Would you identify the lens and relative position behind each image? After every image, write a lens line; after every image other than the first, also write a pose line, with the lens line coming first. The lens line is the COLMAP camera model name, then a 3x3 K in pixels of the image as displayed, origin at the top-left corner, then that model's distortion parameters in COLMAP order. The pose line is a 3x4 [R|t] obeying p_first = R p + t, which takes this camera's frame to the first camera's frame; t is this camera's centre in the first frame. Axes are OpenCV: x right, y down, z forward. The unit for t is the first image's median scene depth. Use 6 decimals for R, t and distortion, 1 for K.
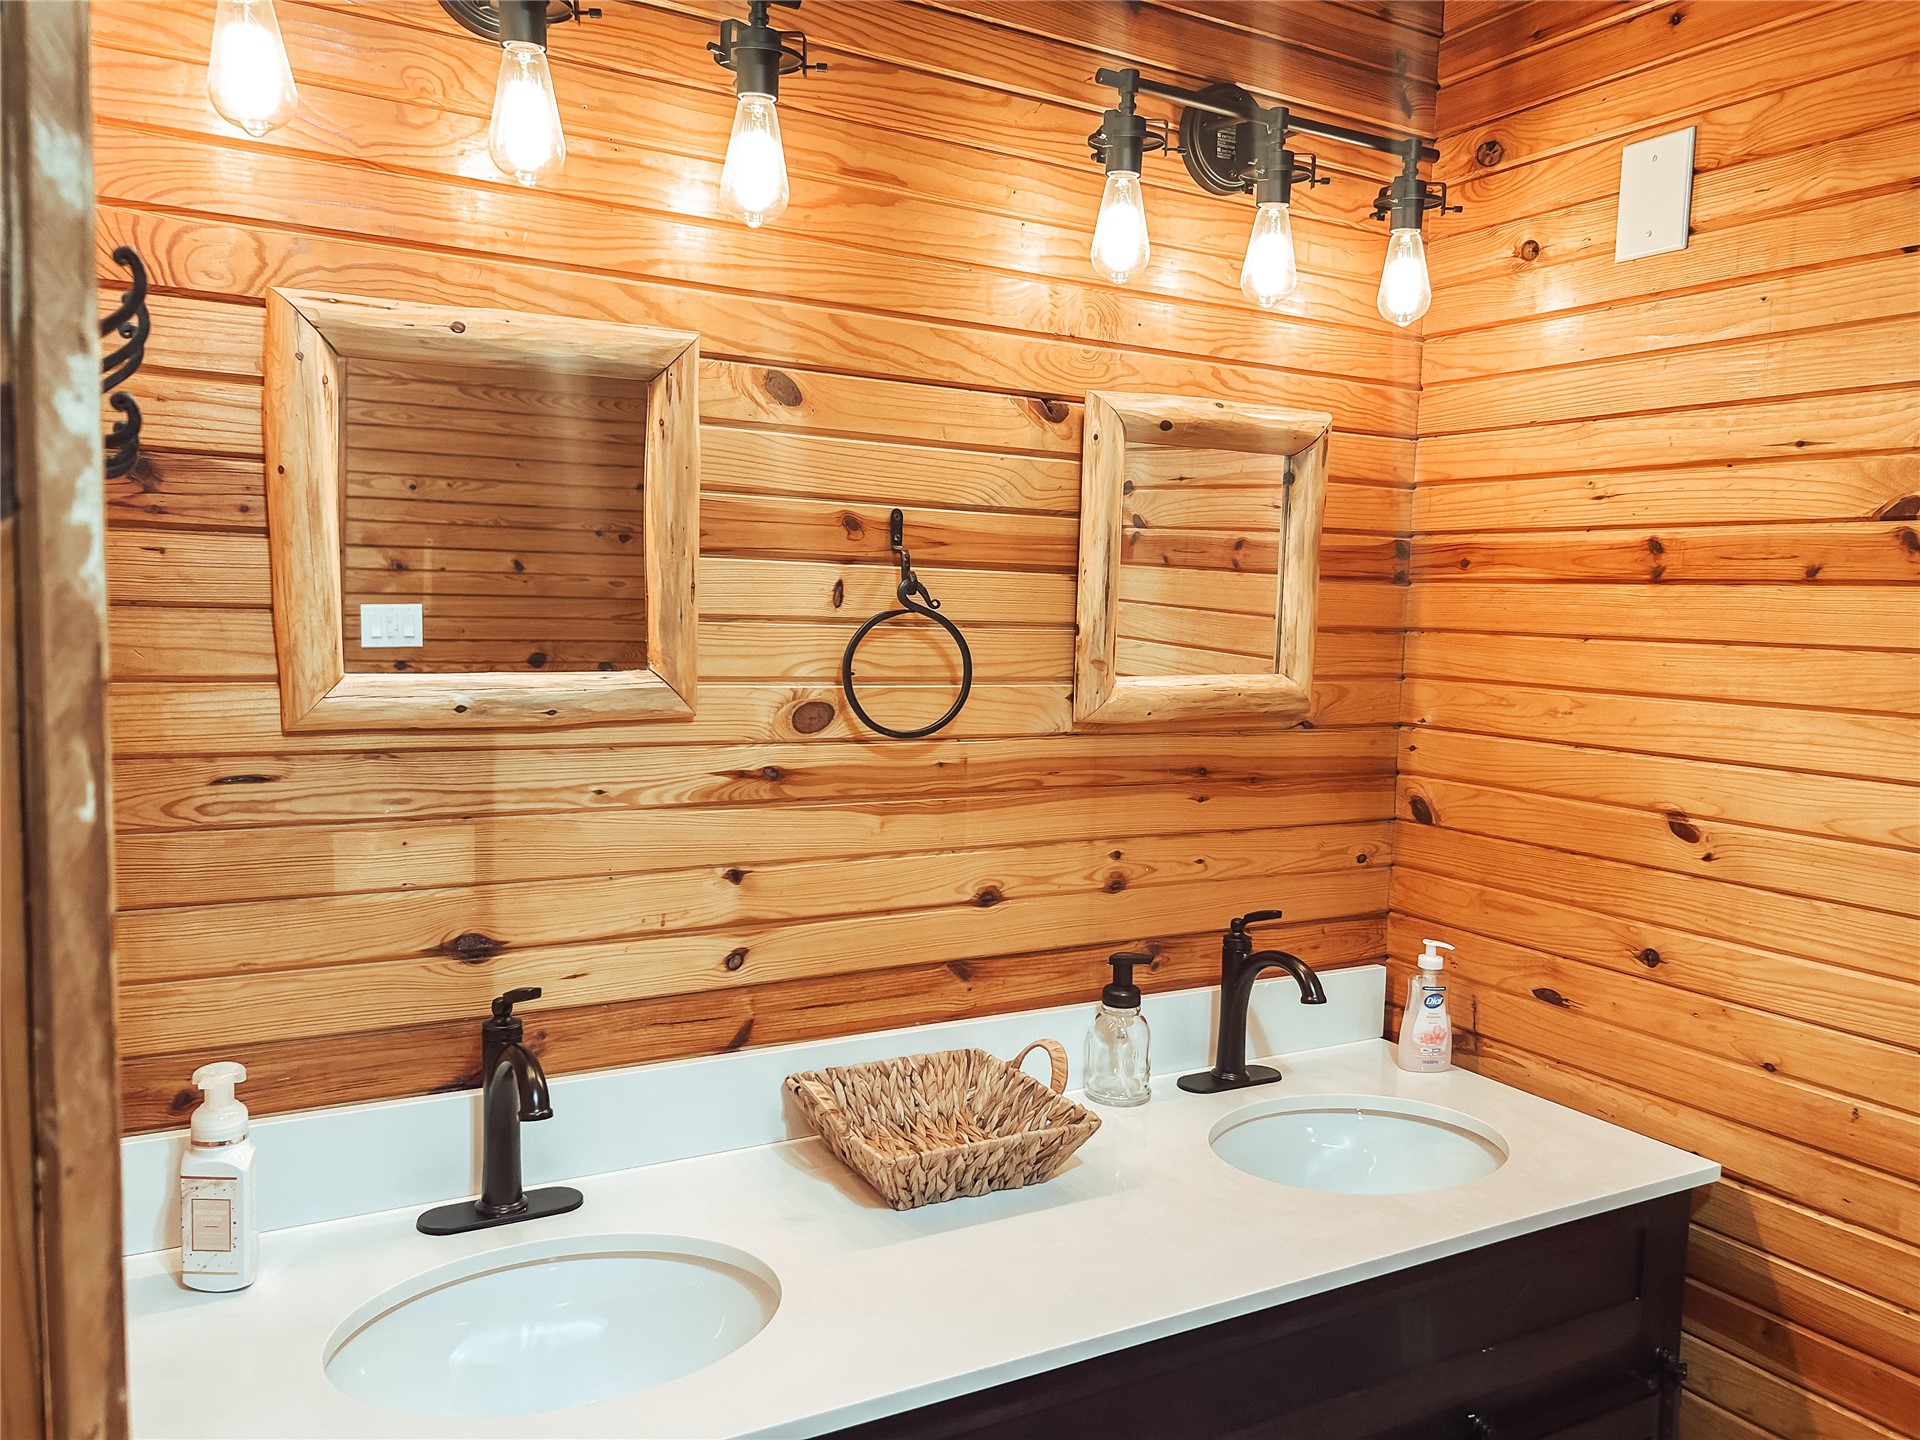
lens RADIAL K [[1451.0, 0, 966.9], [0, 1451.0, 723.6], [0, 0, 1]] dist [0.041198, -0.046768]
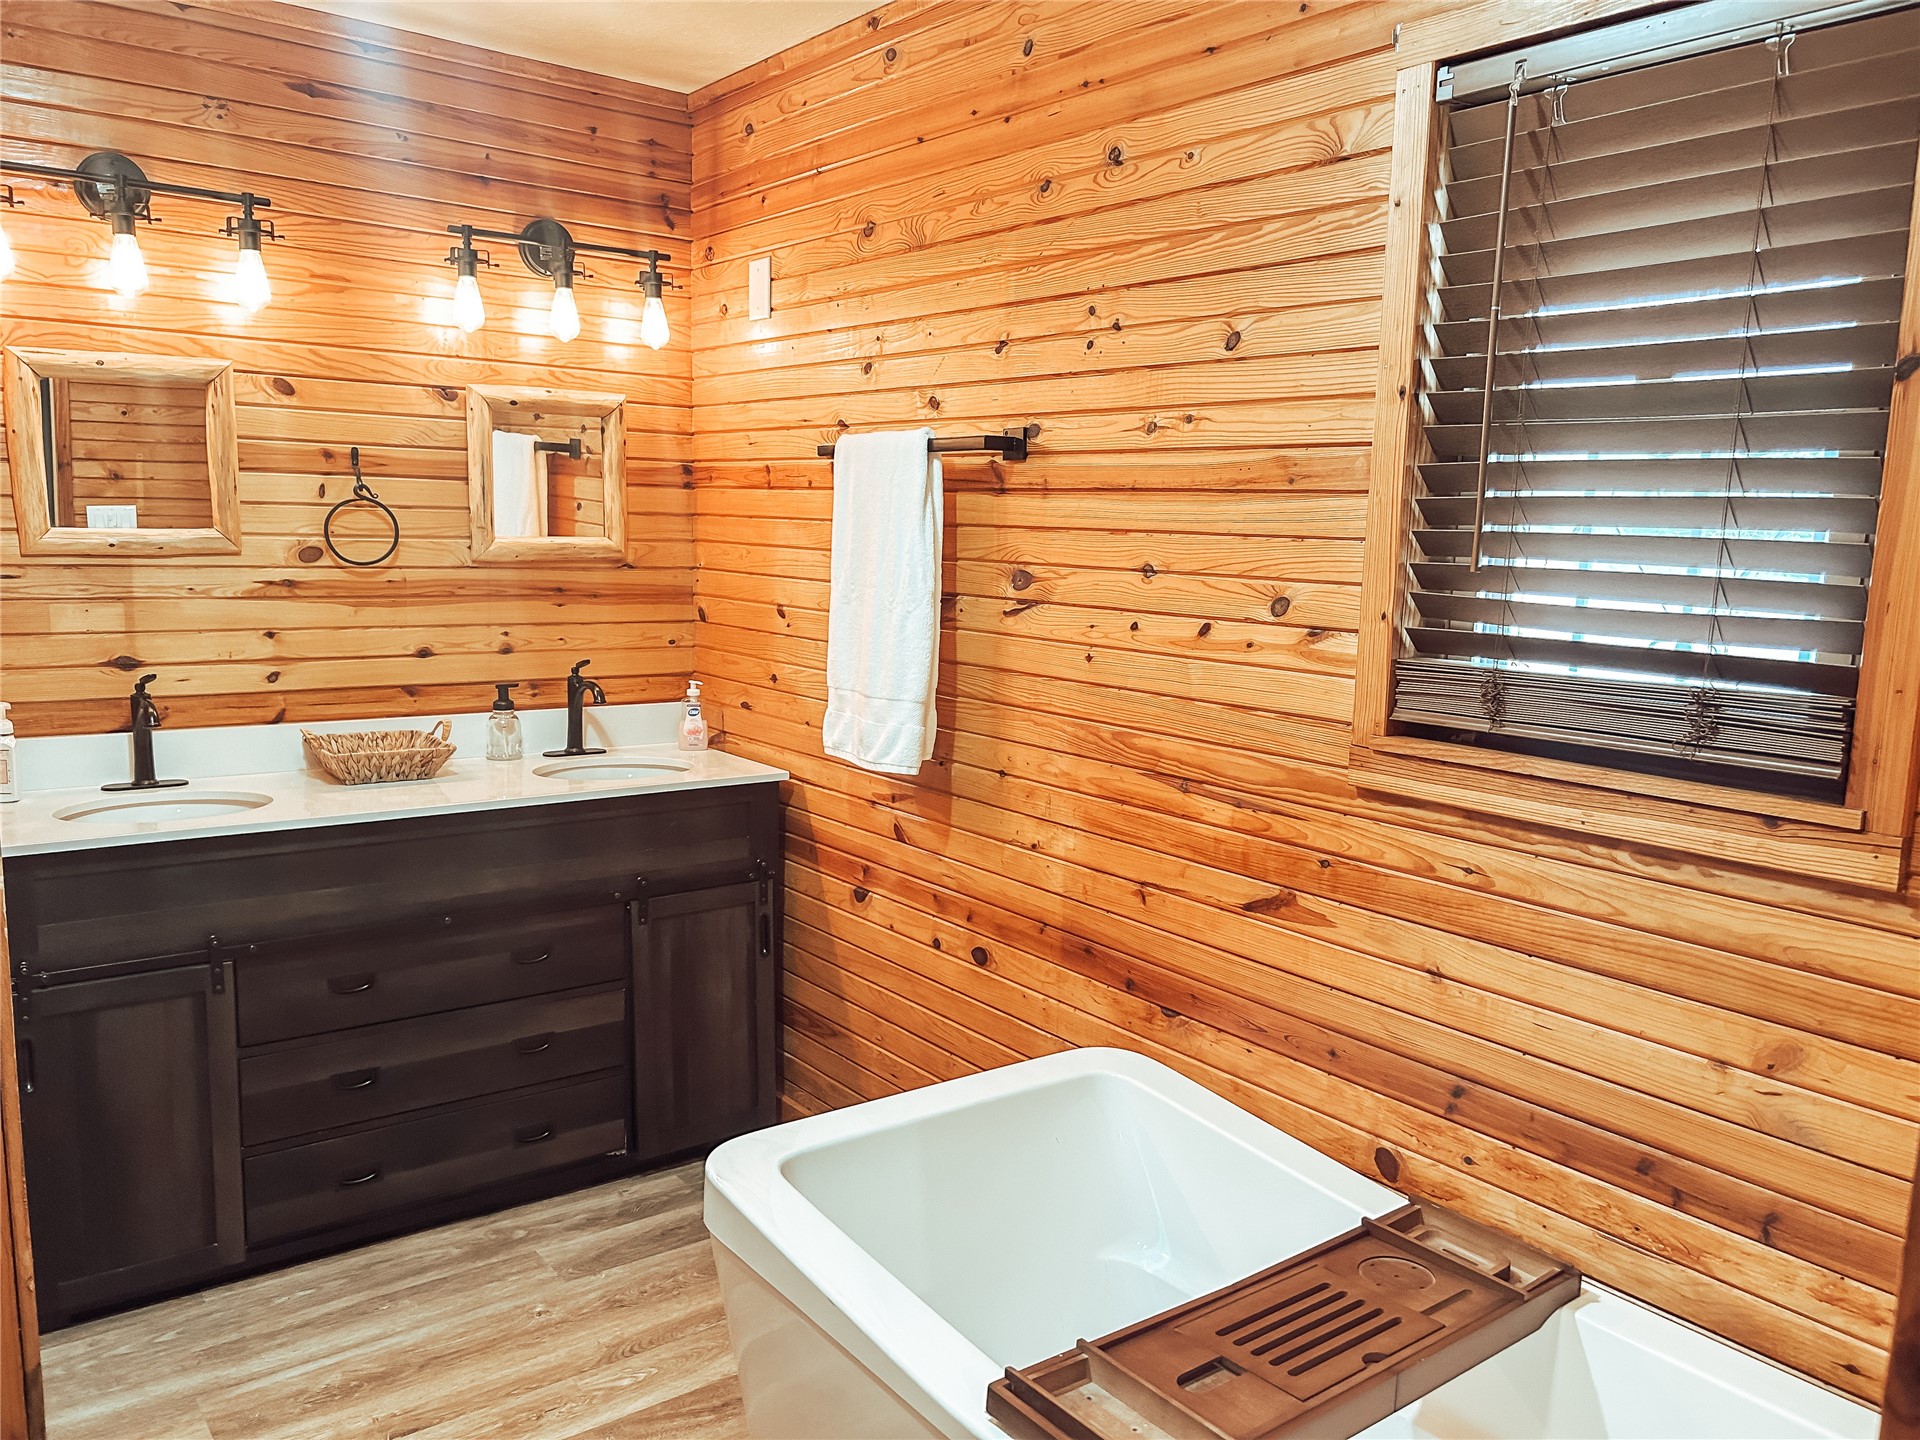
lens RADIAL K [[1451.0, 0, 958.0], [0, 1451.0, 723.7], [0, 0, 1]] dist [0.041198, -0.046768]
pose [[0.991930, -0.019184, 0.125330, 0.488724], [0.011632, 0.998088, 0.060709, 0.109394], [-0.126255, -0.058761, 0.990256, -1.035135]]
